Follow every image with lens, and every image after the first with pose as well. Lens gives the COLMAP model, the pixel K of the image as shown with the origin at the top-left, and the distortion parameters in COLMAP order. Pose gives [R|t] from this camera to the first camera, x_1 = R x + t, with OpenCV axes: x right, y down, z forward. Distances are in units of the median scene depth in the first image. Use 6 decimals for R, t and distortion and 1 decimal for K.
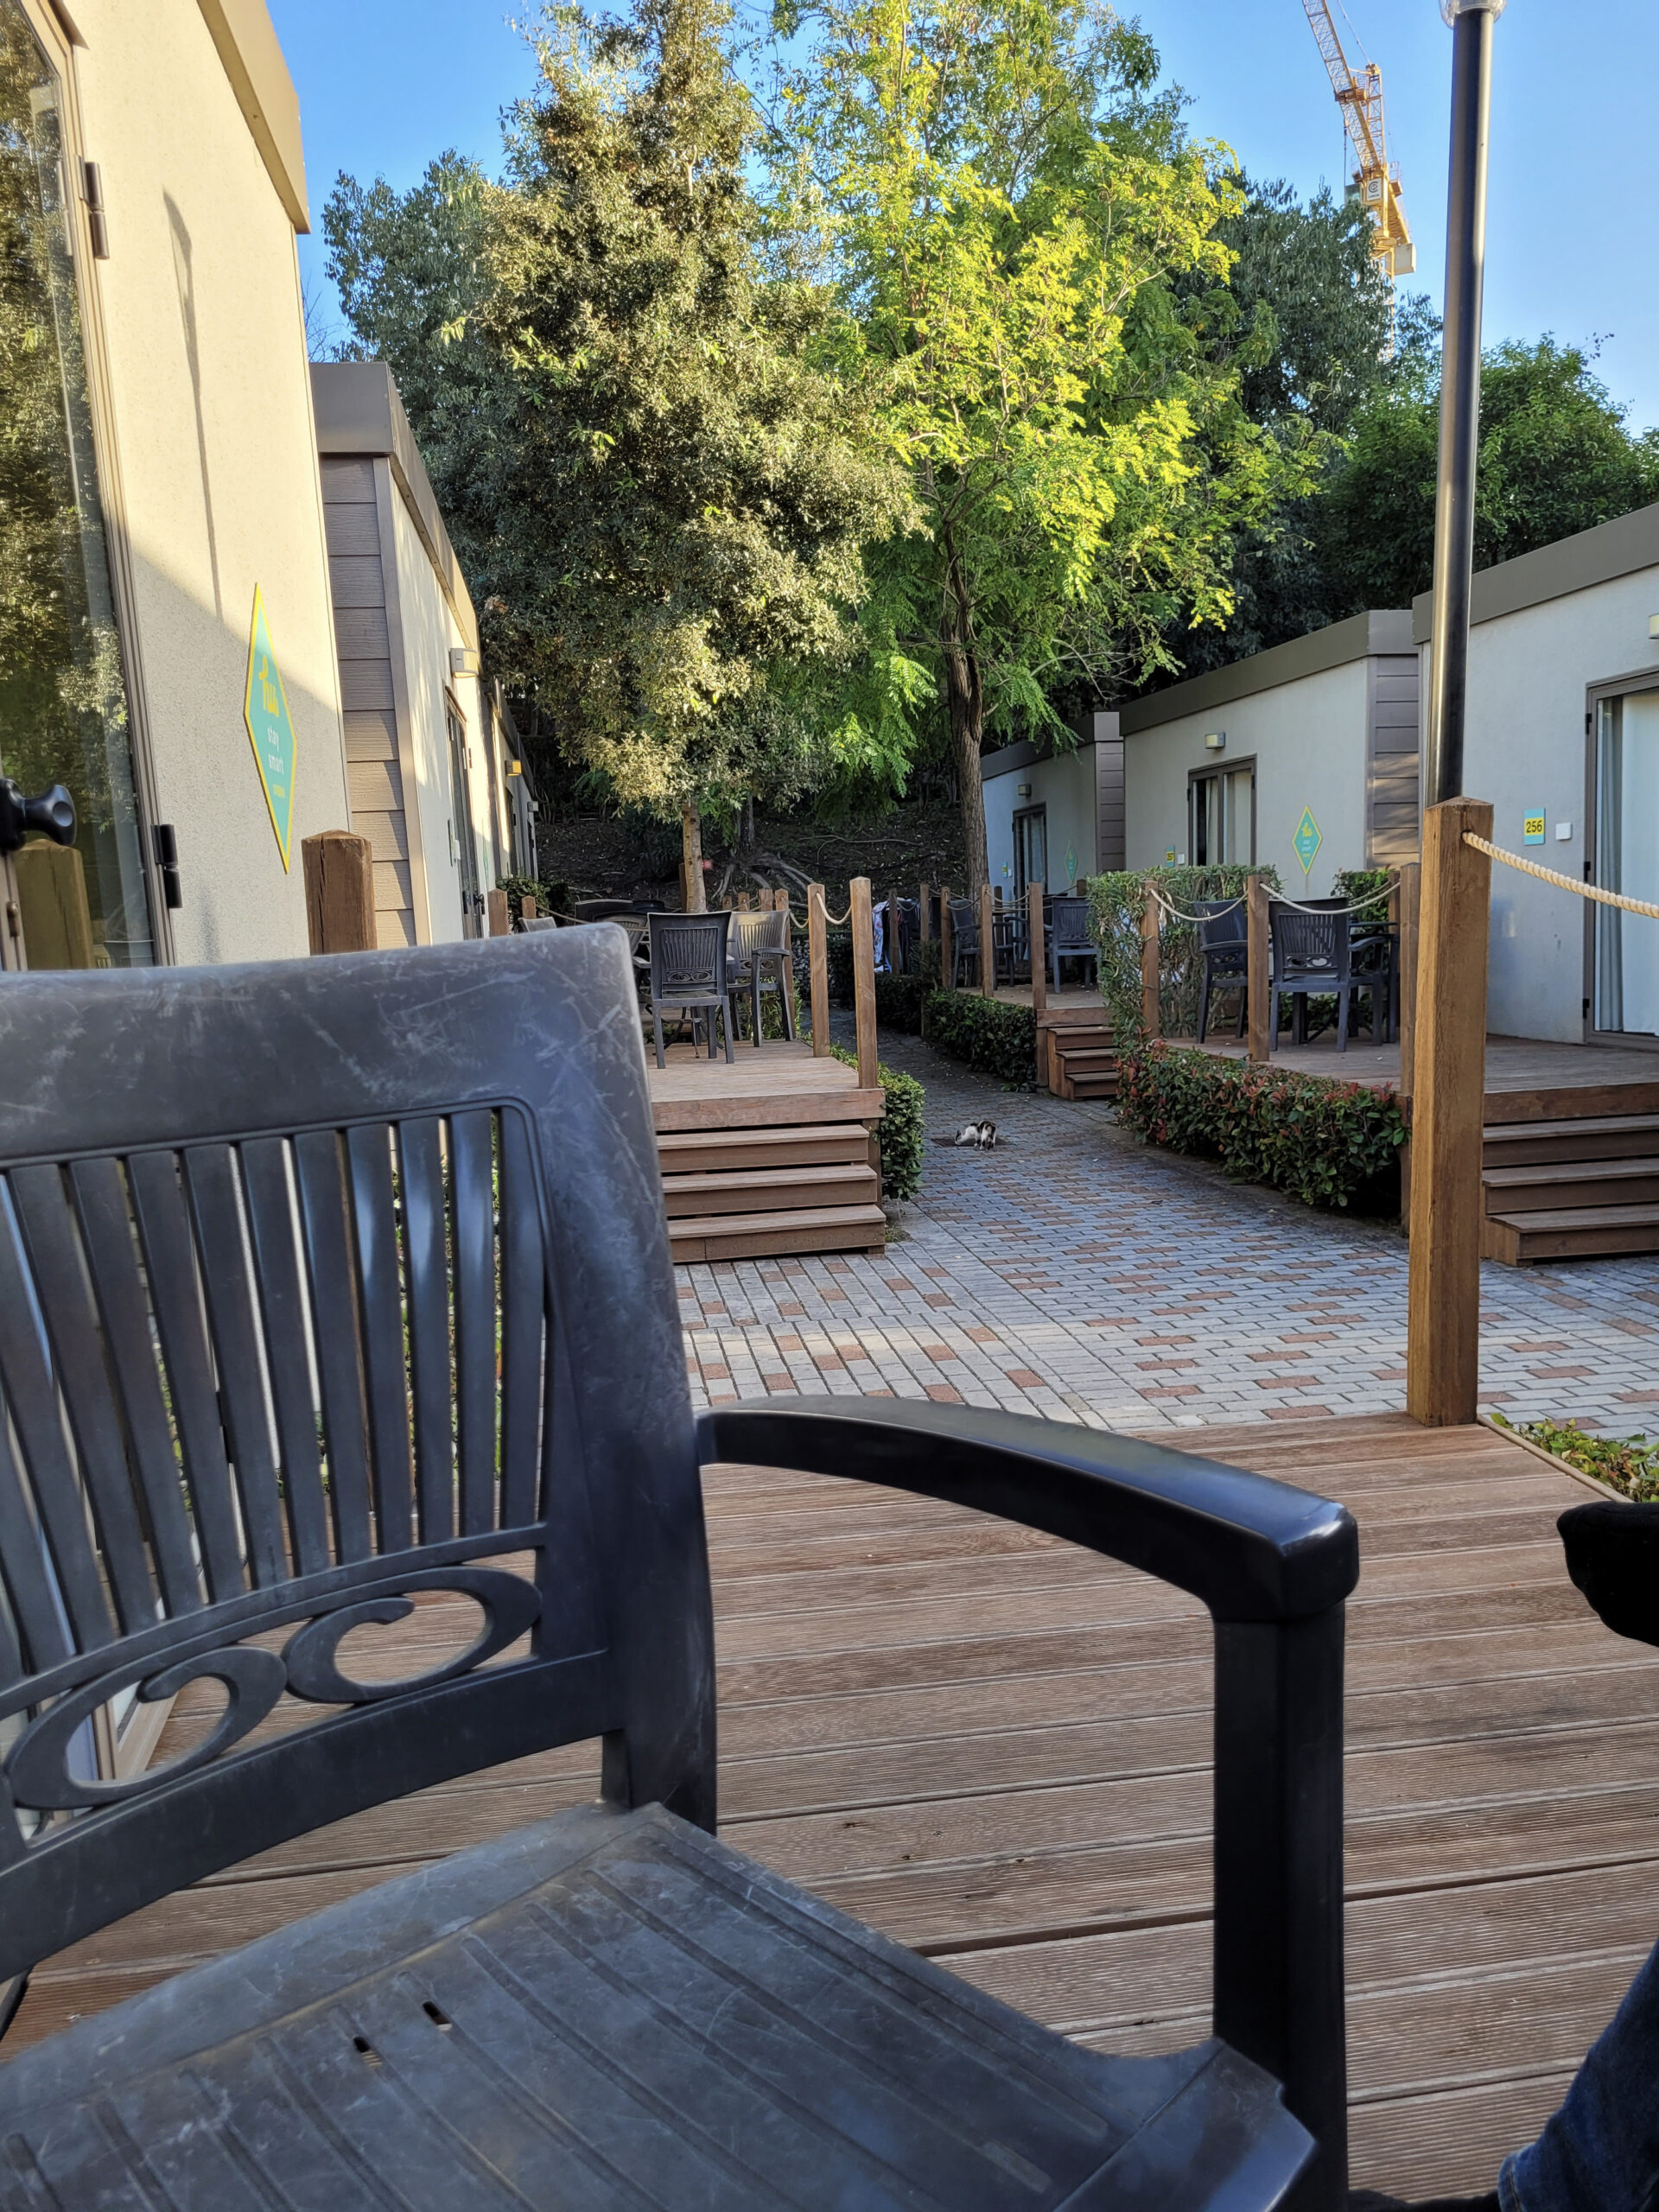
lens RADIAL K [[1660.6, 0, 831.8], [0, 1660.6, 1139.5], [0, 0, 1]] dist [0.042616, -0.039242]
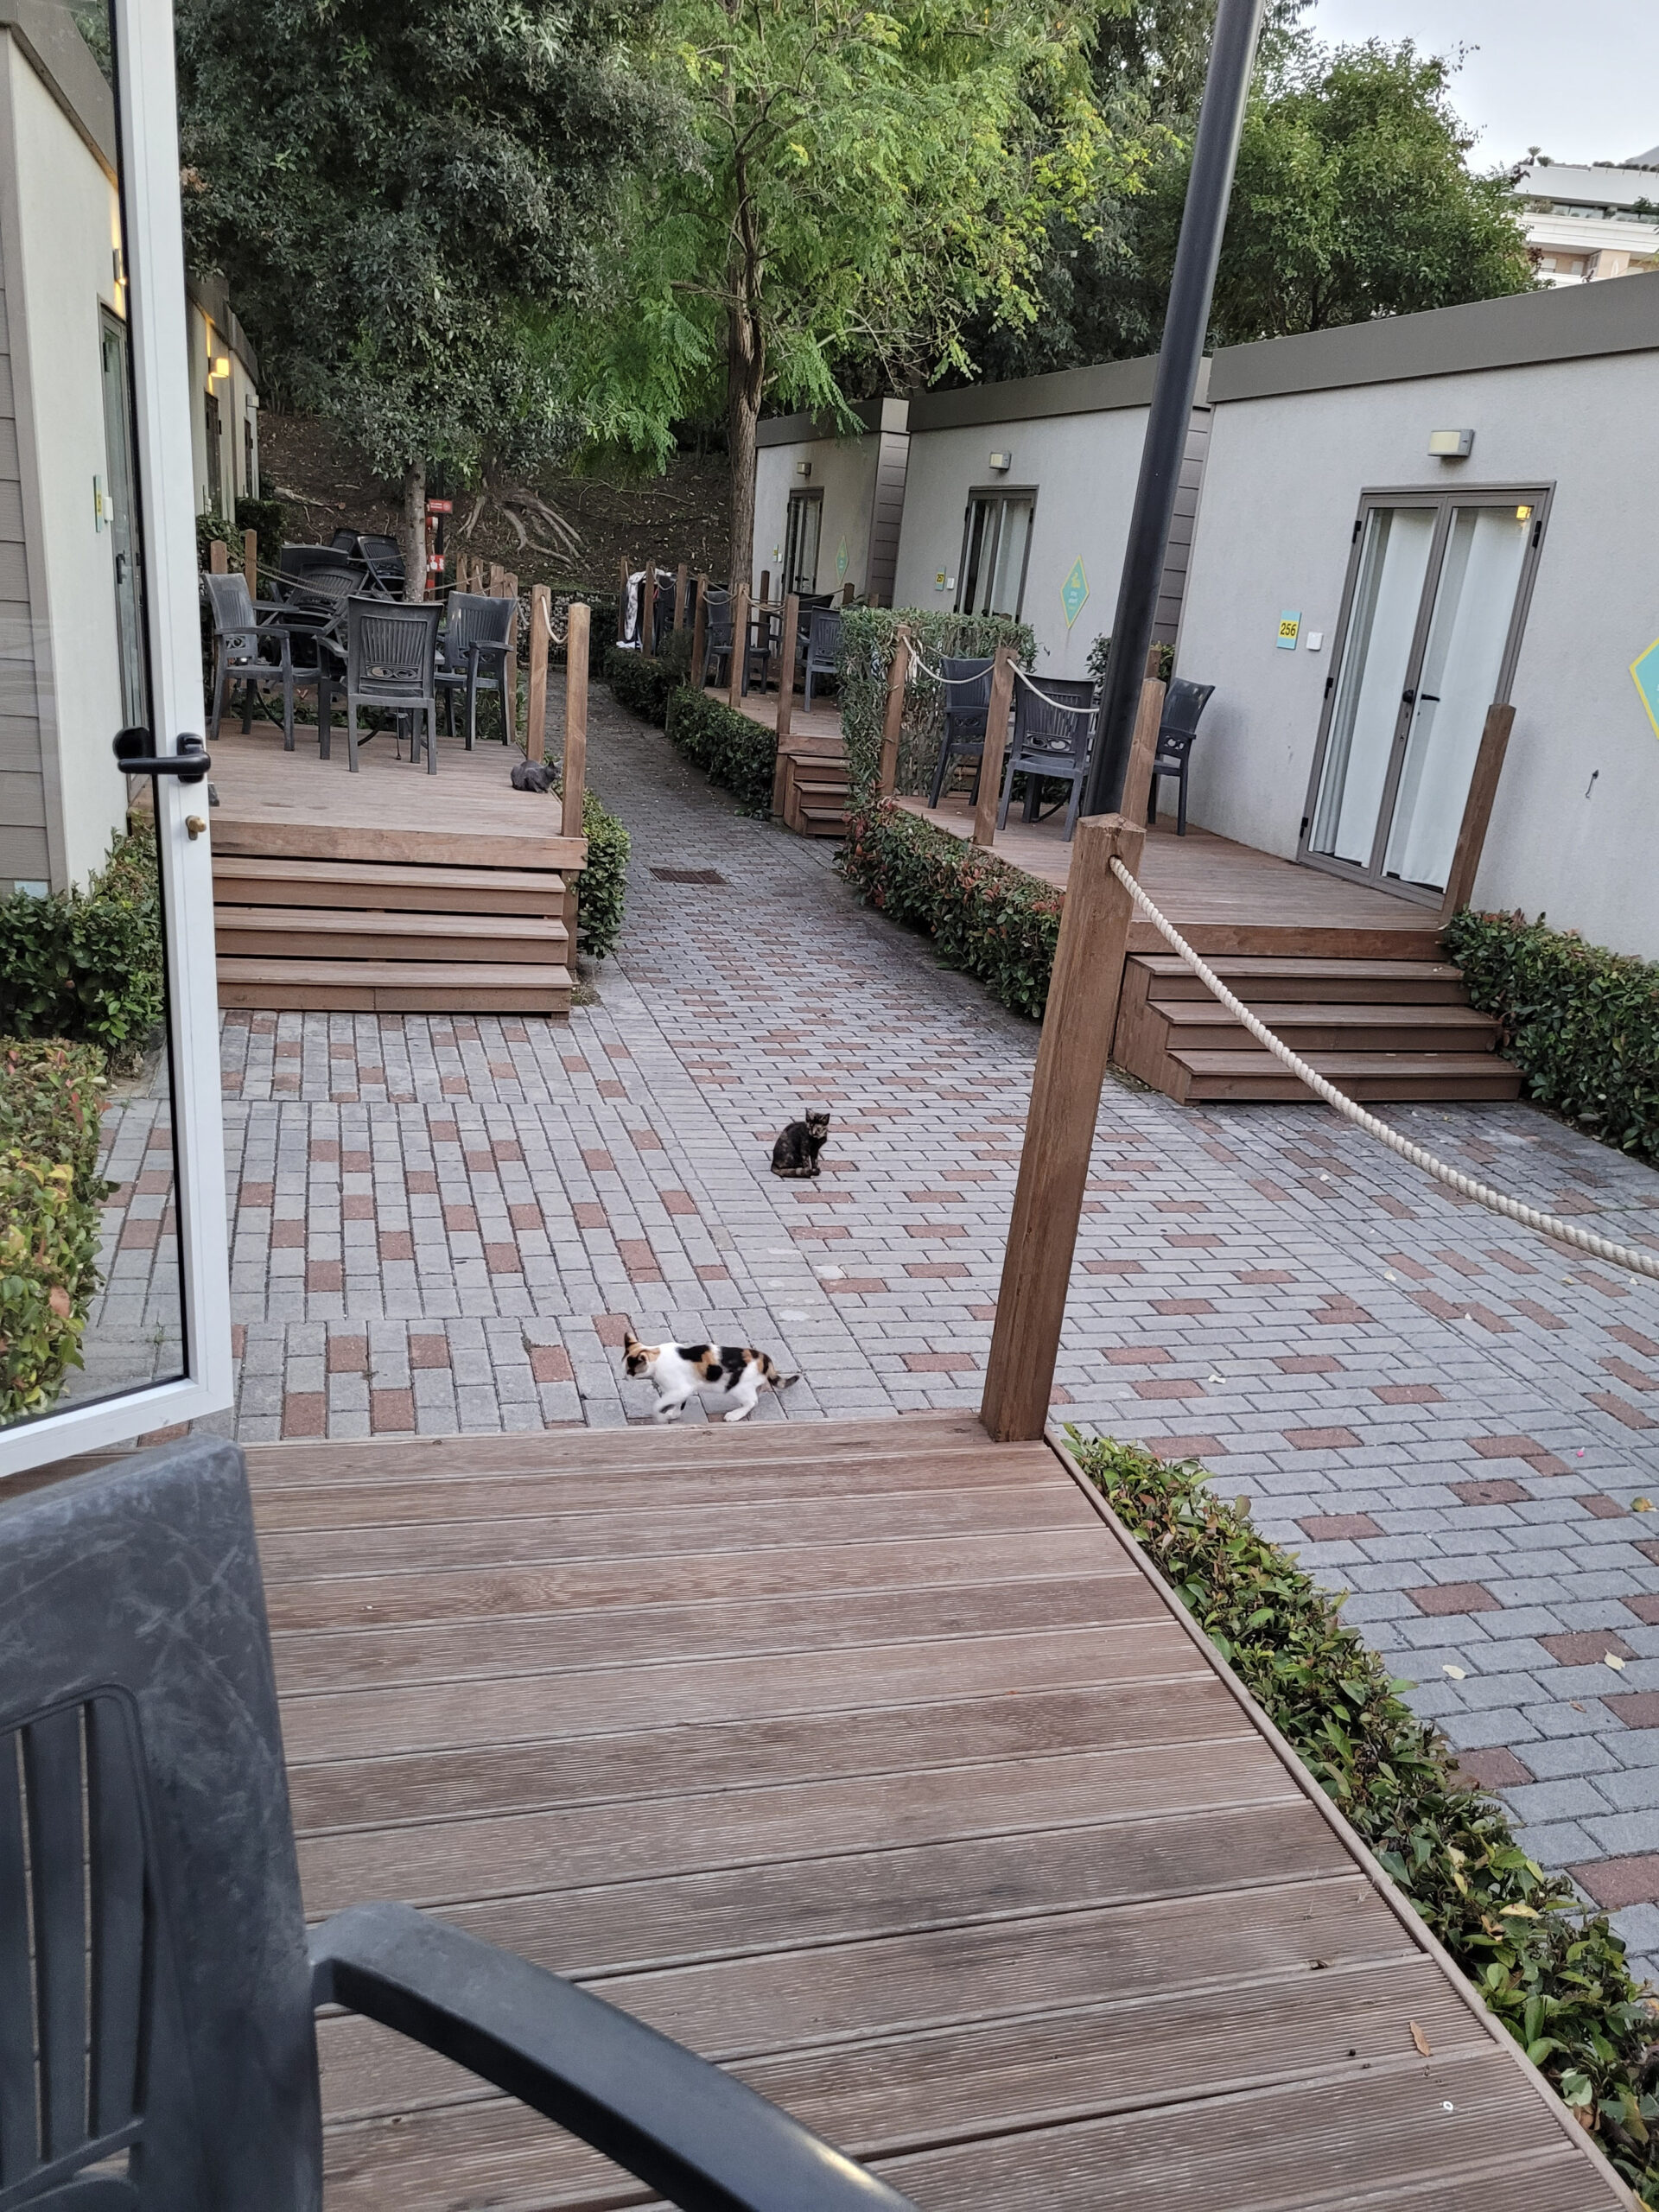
lens RADIAL K [[1660.6, 0, 831.8], [0, 1660.6, 1139.5], [0, 0, 1]] dist [0.042616, -0.039242]
pose [[0.983350, 0.086764, 0.159673, 0.030780], [-0.117796, 0.973398, 0.196521, -0.064238], [-0.138374, -0.212058, 0.967411, 0.033171]]
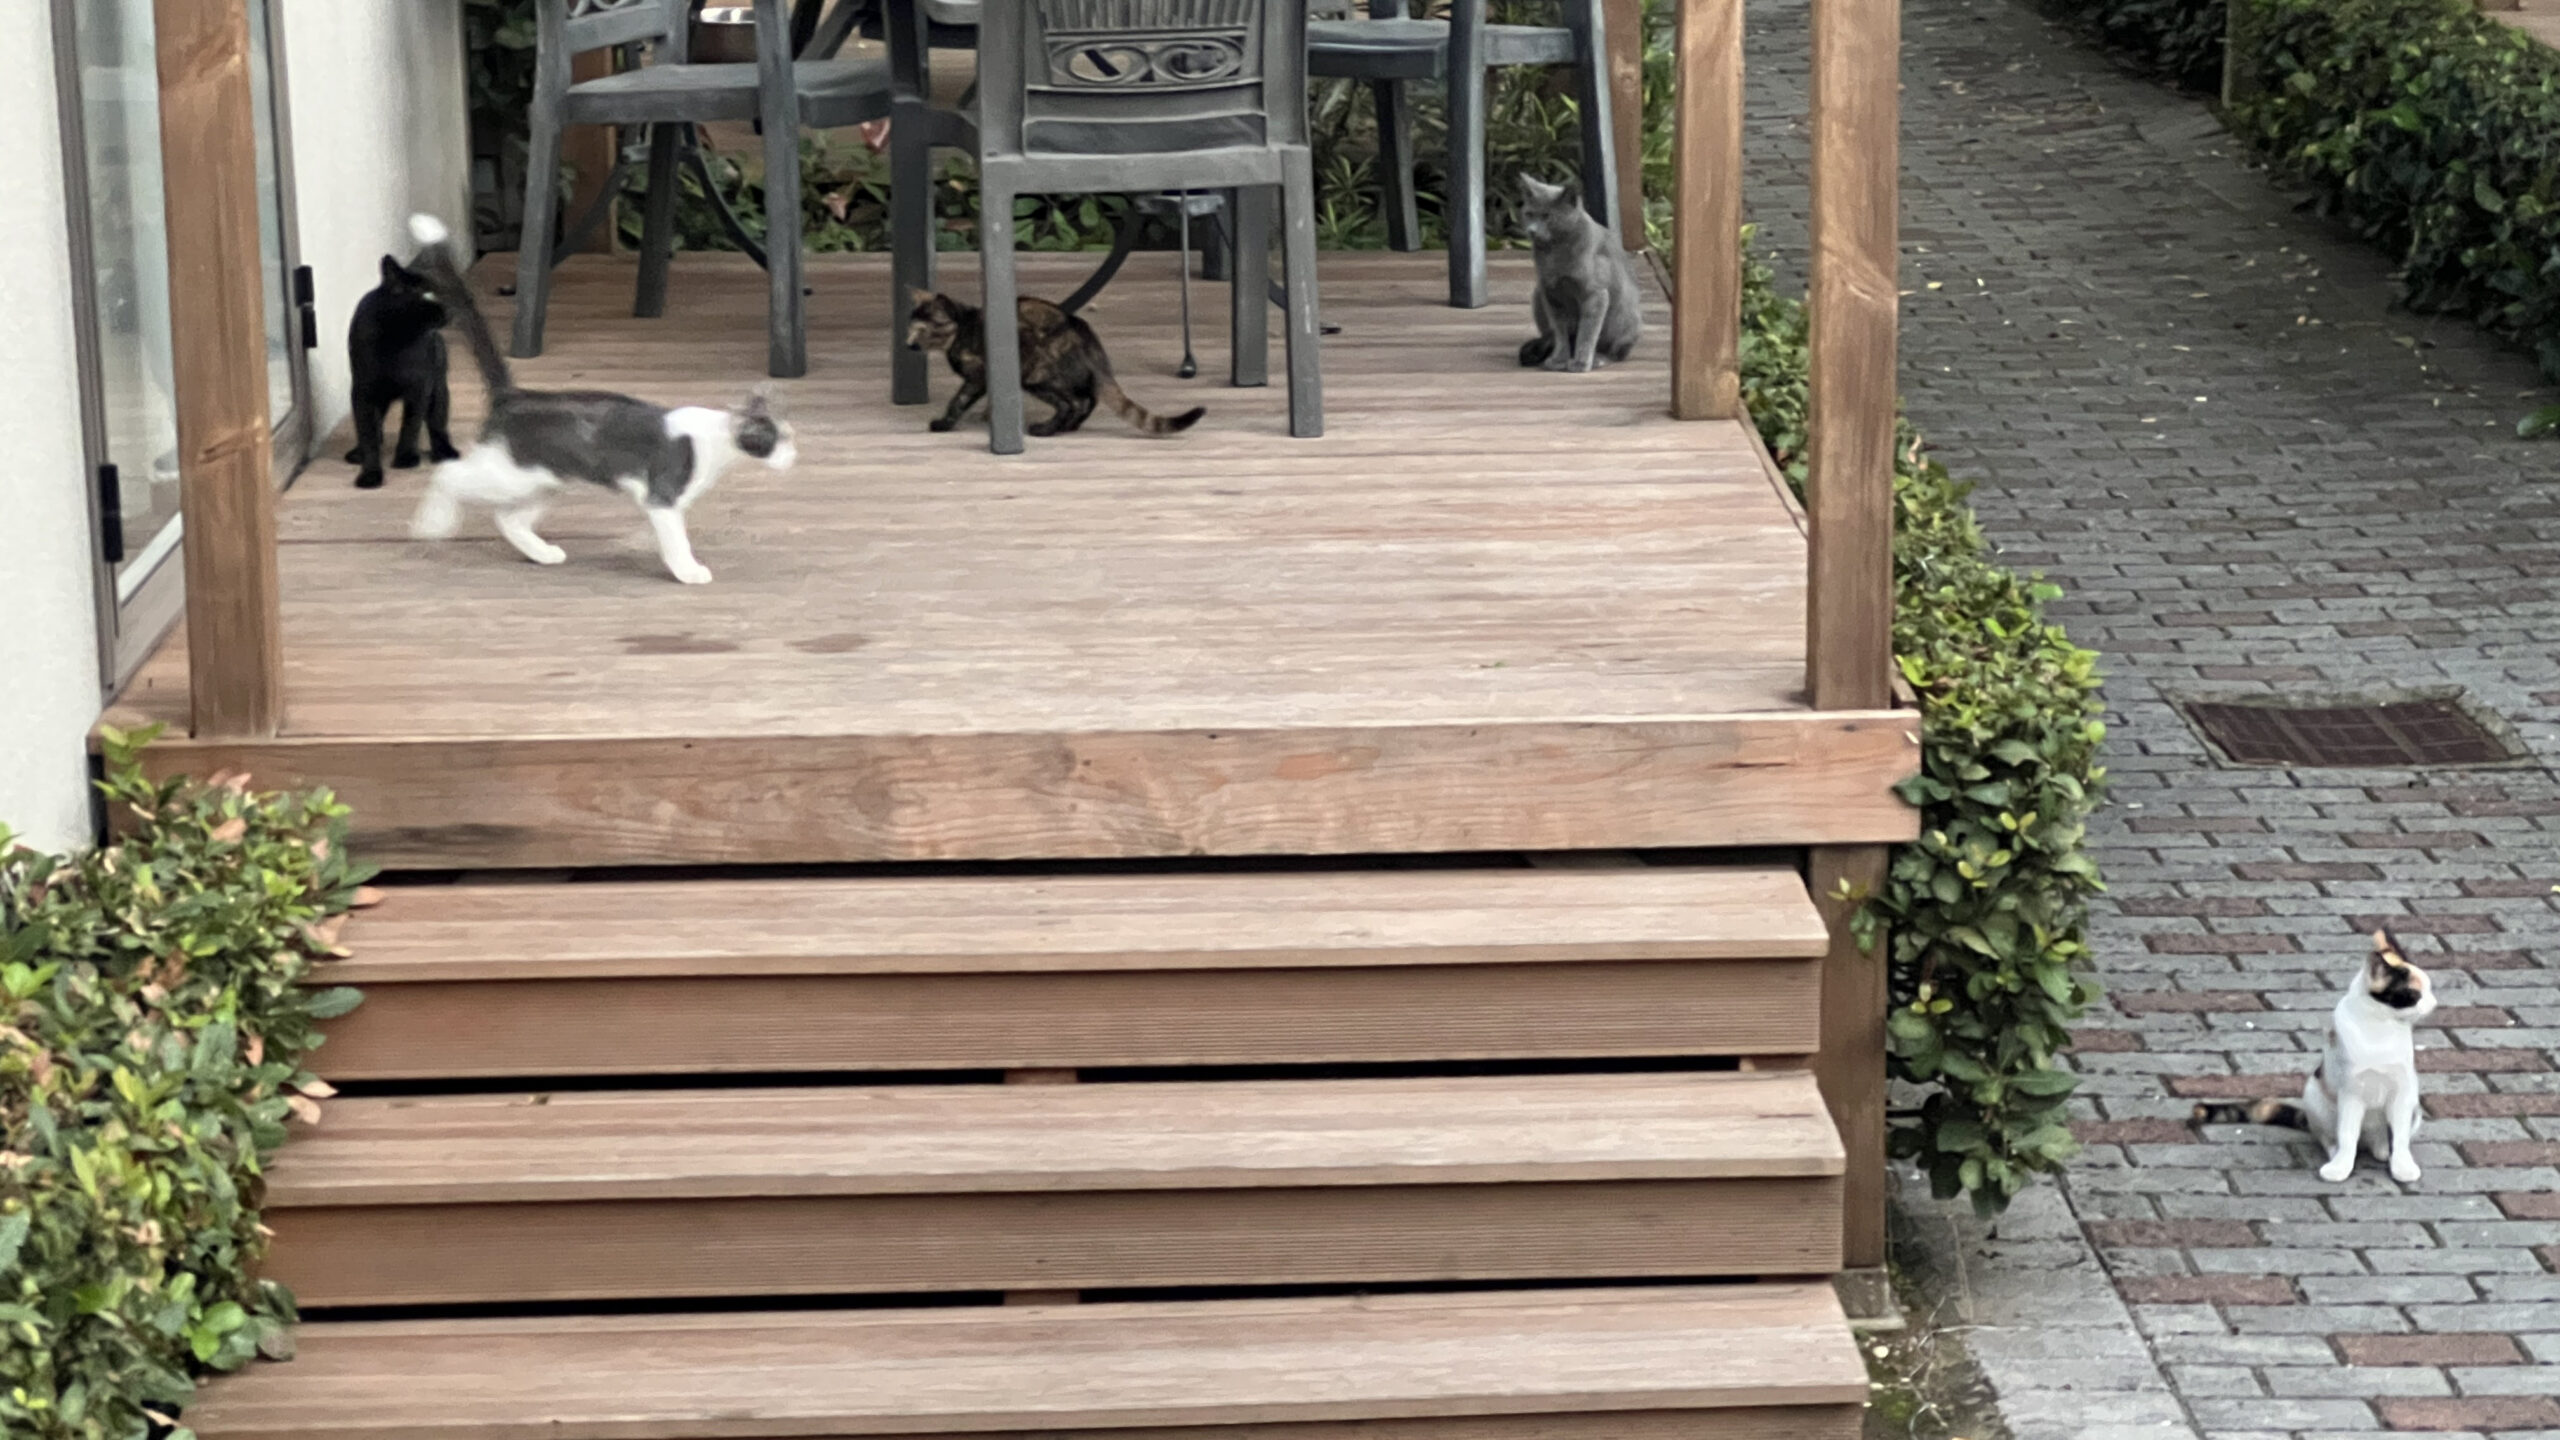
lens RADIAL K [[5466.3, 0, 1277.5], [0, 5466.3, 684.5], [0, 0, 1]] dist [0.263471, -0.063925]
pose [[0.991190, 0.055166, -0.120412, 0.033698], [-0.043505, 0.994293, 0.097414, -0.097735], [0.125099, -0.091317, 0.987933, 0.268034]]
